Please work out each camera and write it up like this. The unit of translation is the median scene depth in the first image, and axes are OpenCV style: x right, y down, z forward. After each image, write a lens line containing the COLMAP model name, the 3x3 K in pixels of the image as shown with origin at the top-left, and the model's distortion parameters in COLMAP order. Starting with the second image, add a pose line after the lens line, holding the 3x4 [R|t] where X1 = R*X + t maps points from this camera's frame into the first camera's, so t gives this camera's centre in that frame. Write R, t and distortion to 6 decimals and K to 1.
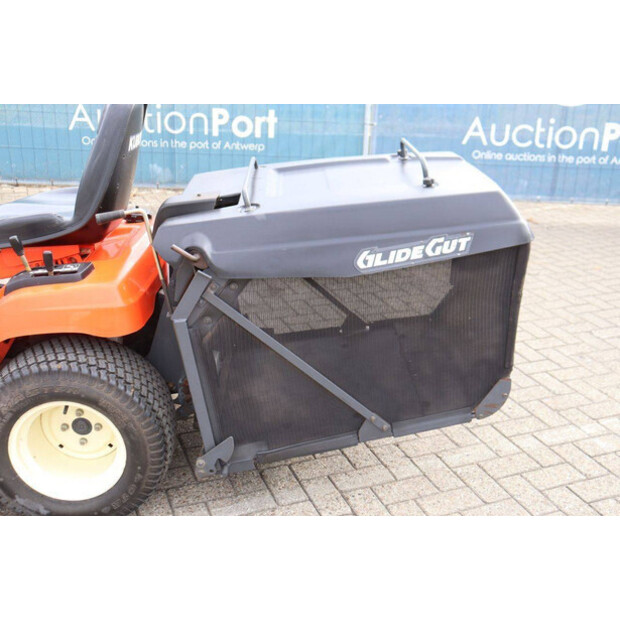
lens RADIAL K [[703.7, 0, 319.4], [0, 703.7, 309.8], [0, 0, 1]] dist [-0.009268, 0.000617]
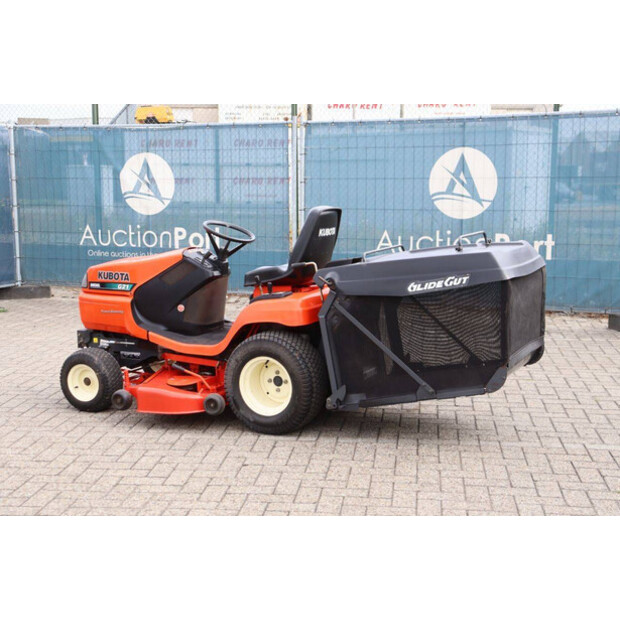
lens RADIAL K [[1004.9, 0, 310.0], [0, 1004.9, 310.0], [0, 0, 1]] dist [0.118670, 0.134010]
pose [[0.872711, 0.024294, -0.487632, 1.048666], [-0.136582, 0.971033, -0.196062, 0.507620], [0.468743, 0.237707, 0.850750, -1.284802]]
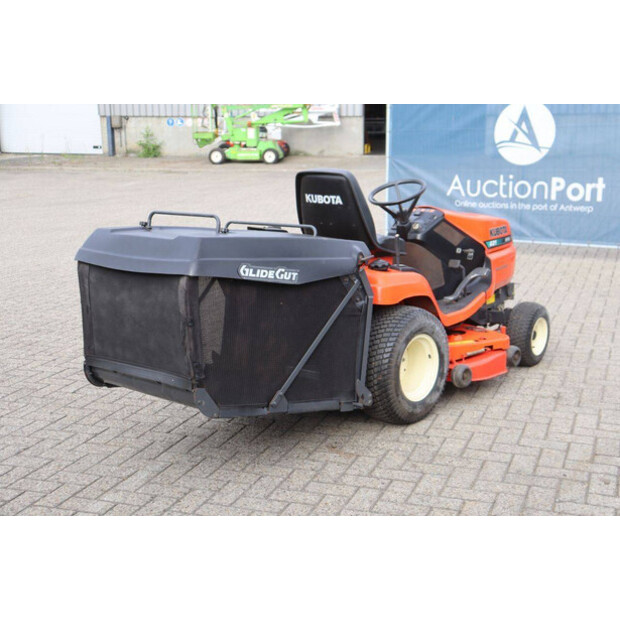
lens RADIAL K [[1004.9, 0, 310.0], [0, 1004.9, 310.0], [0, 0, 1]] dist [0.118670, 0.134010]
pose [[-0.711394, 0.121675, -0.692180, 1.403767], [-0.259452, 0.869858, 0.419562, -0.998828], [0.653149, 0.478062, -0.587243, 2.536086]]
